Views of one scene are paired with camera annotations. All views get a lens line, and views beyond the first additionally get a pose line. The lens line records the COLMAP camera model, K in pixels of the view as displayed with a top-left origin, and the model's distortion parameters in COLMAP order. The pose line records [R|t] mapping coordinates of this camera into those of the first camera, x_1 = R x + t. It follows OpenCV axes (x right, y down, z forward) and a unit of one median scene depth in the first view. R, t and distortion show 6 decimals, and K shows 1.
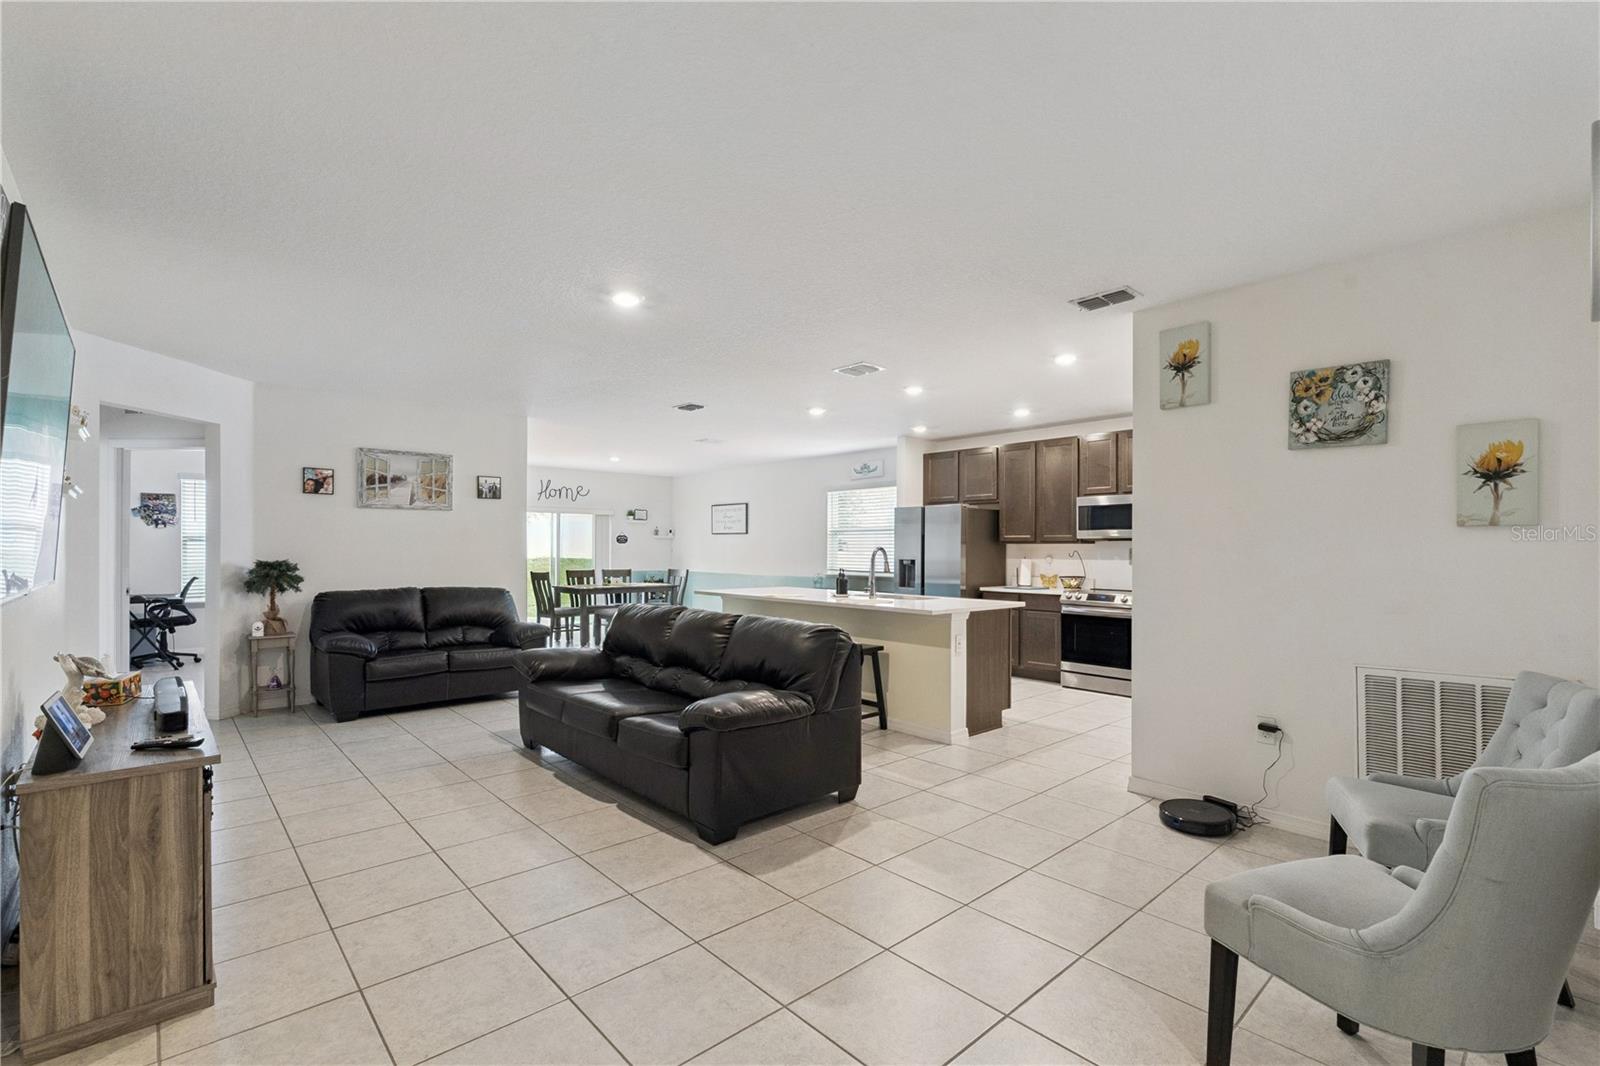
lens RADIAL K [[703.6, 0, 797.4], [0, 703.6, 563.5], [0, 0, 1]] dist [-0.003483, -0.000671]
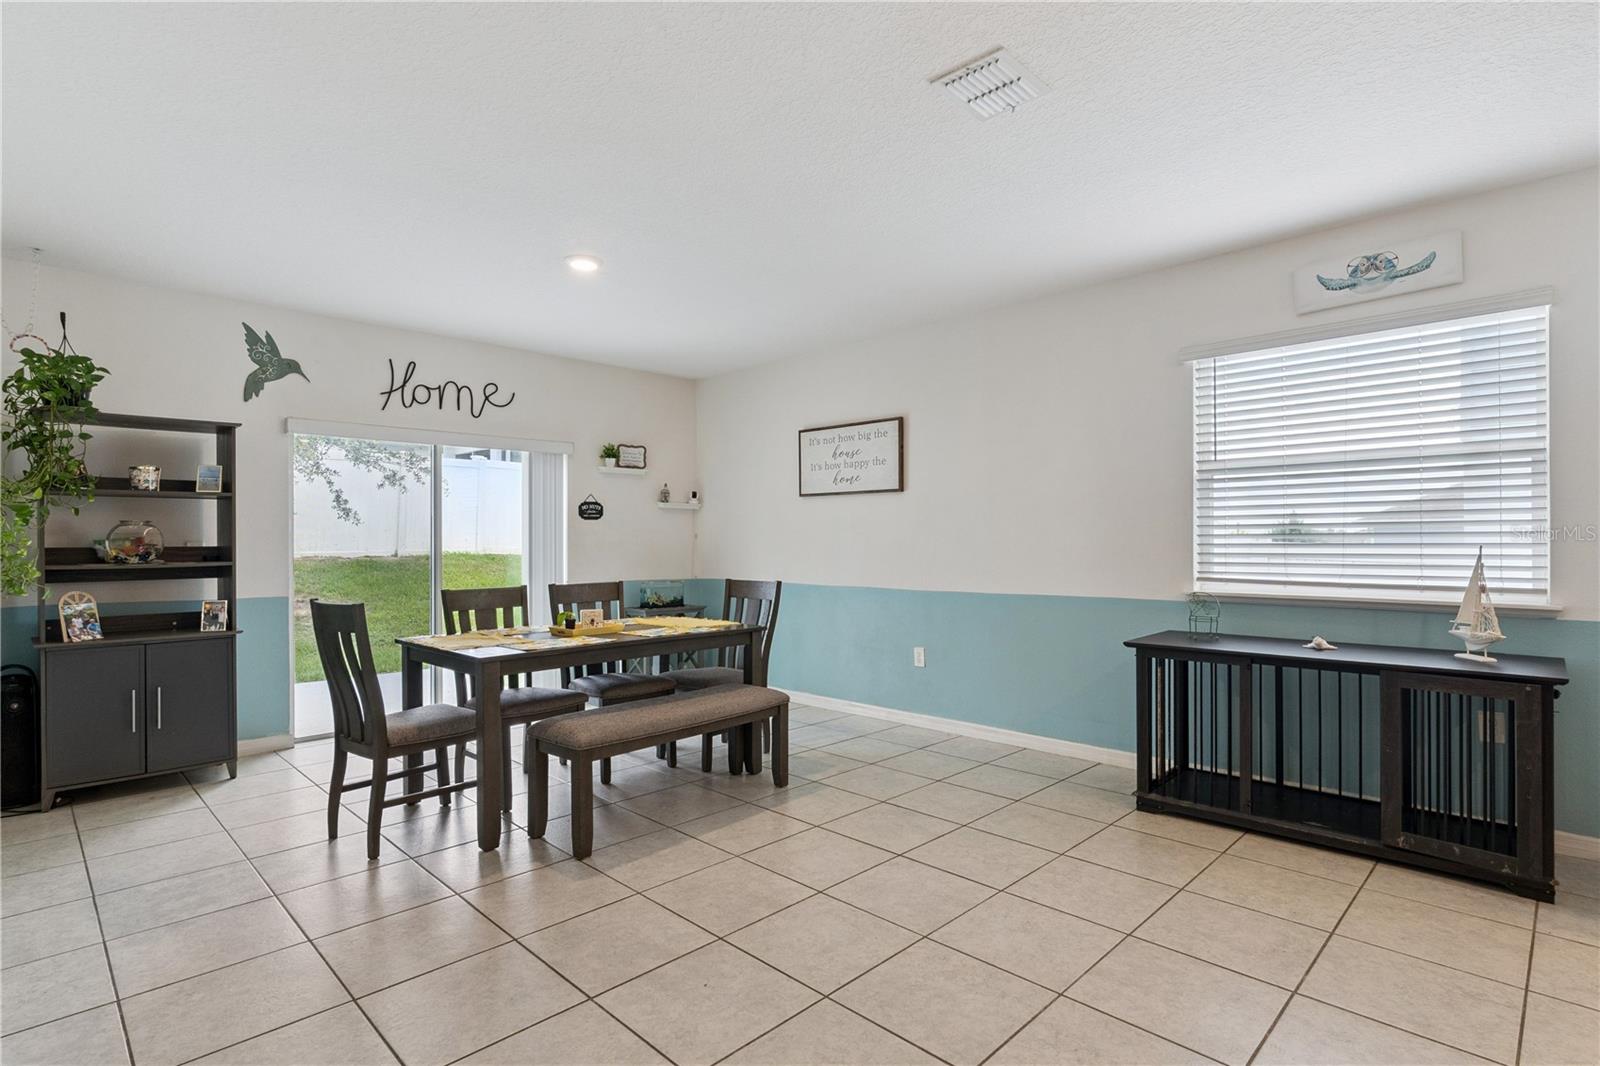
lens RADIAL K [[787.0, 0, 805.6], [0, 787.0, 540.6], [0, 0, 1]] dist [0.002024, -0.001322]
pose [[0.998376, -0.008960, 0.056251, -0.233575], [0.010120, 0.999741, -0.020362, -0.006504], [-0.056054, 0.020899, 0.998209, 0.818424]]
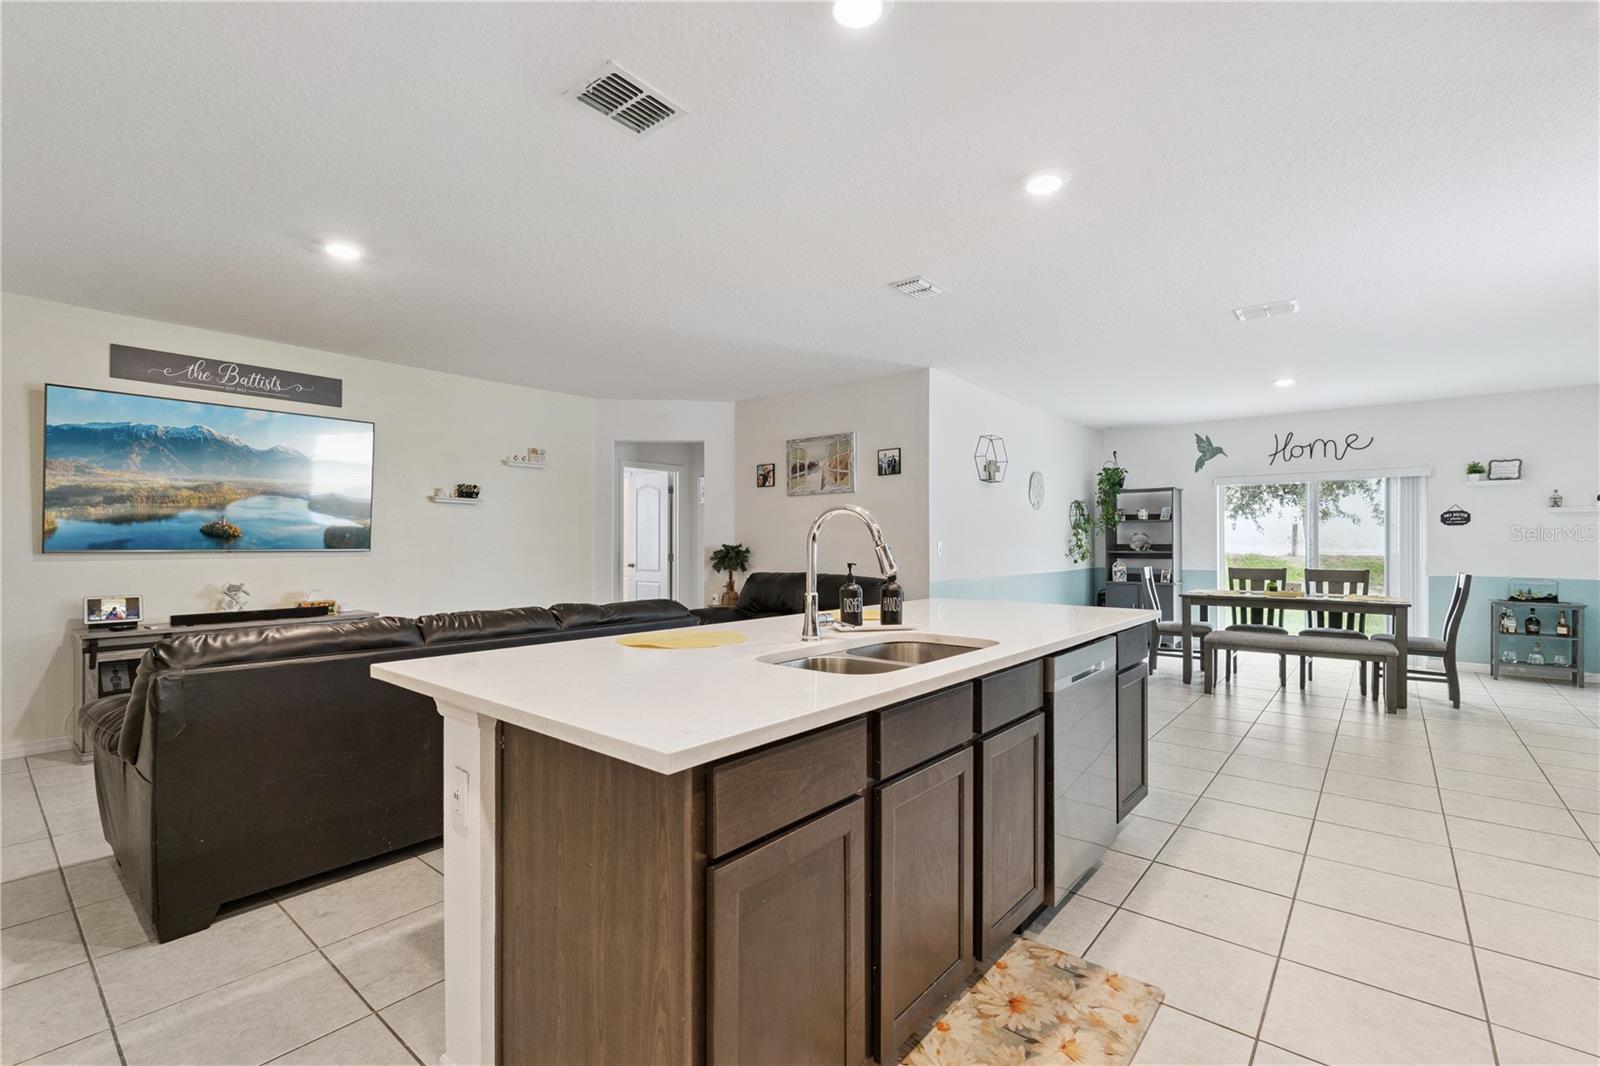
lens RADIAL K [[703.6, 0, 806.5], [0, 703.6, 539.1], [0, 0, 1]] dist [-0.003483, -0.000671]
pose [[0.147830, -0.009512, -0.988967, 0.354889], [-0.021098, 0.999696, -0.012769, -0.000330], [0.988788, 0.022752, 0.147585, 0.690904]]
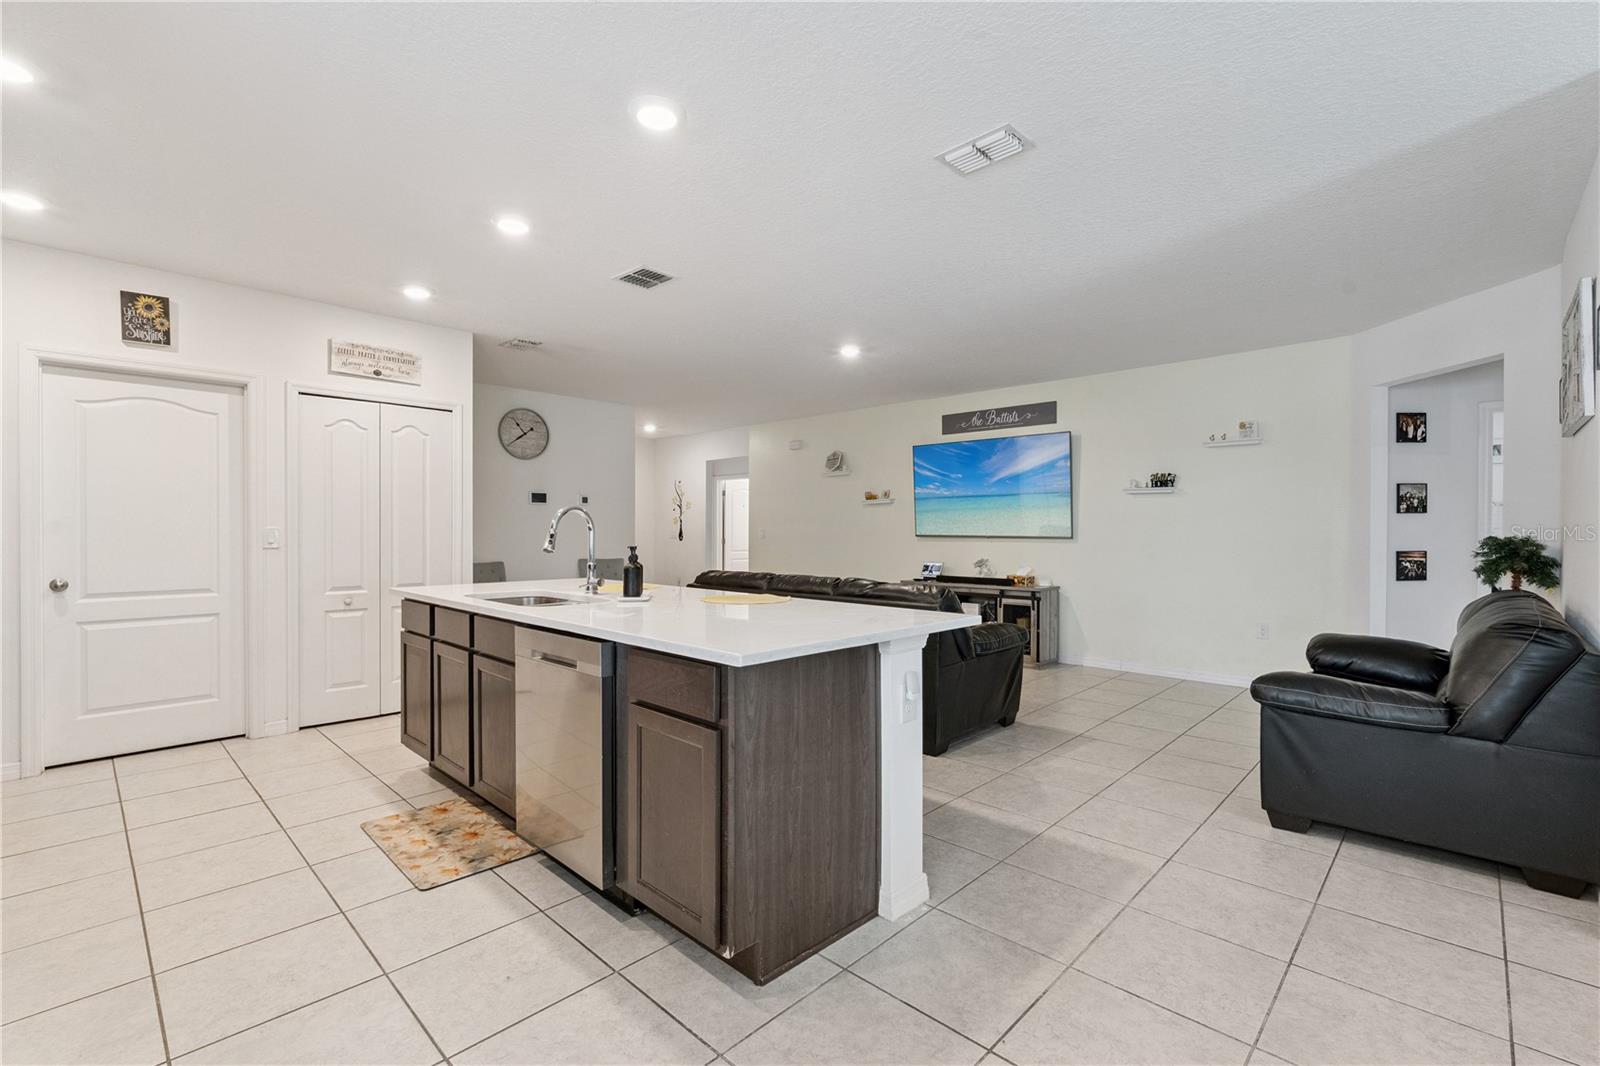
lens RADIAL K [[703.6, 0, 801.6], [0, 703.6, 537.9], [0, 0, 1]] dist [-0.003483, -0.000671]
pose [[-0.997234, -0.006976, -0.074003, -0.018555], [-0.009408, 0.999425, 0.032575, -0.013575], [0.073733, 0.033181, -0.996726, 1.175061]]
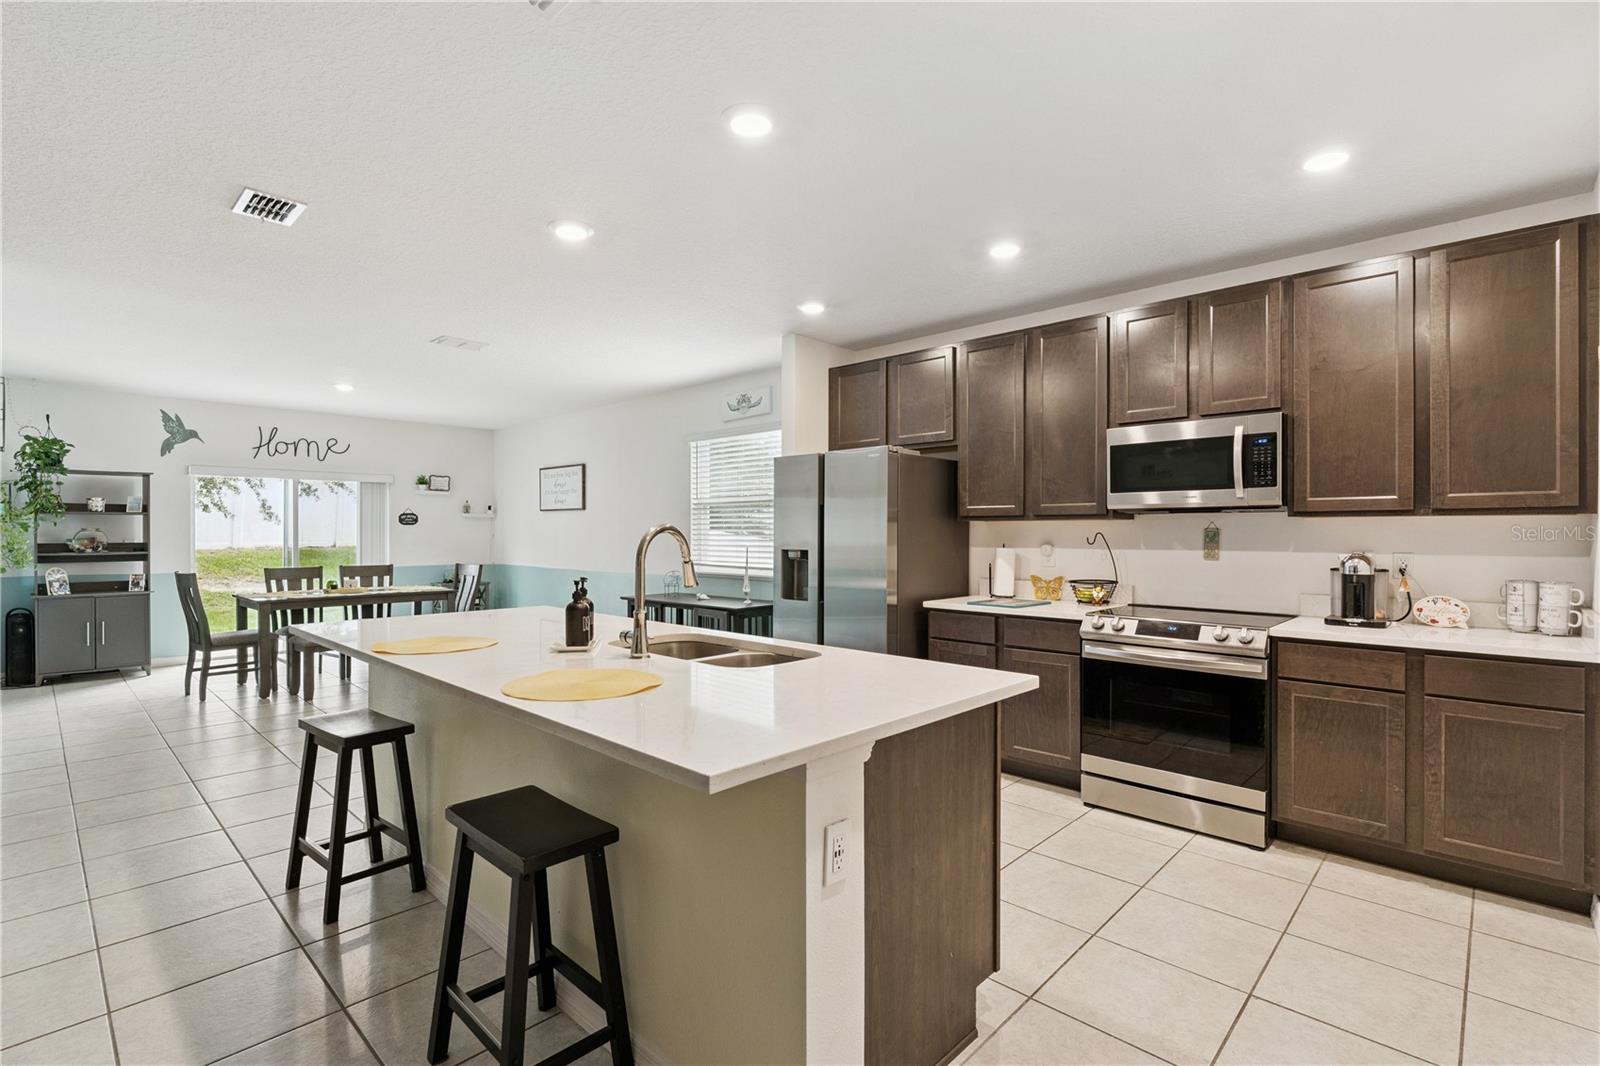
lens RADIAL K [[739.2, 0, 800.5], [0, 739.2, 536.9], [0, 0, 1]] dist [0.001169, -0.000356]
pose [[0.997228, -0.003800, 0.074316, 0.121119], [0.004974, 0.999865, -0.015631, -0.006987], [-0.074246, 0.015957, 0.997112, 0.434011]]
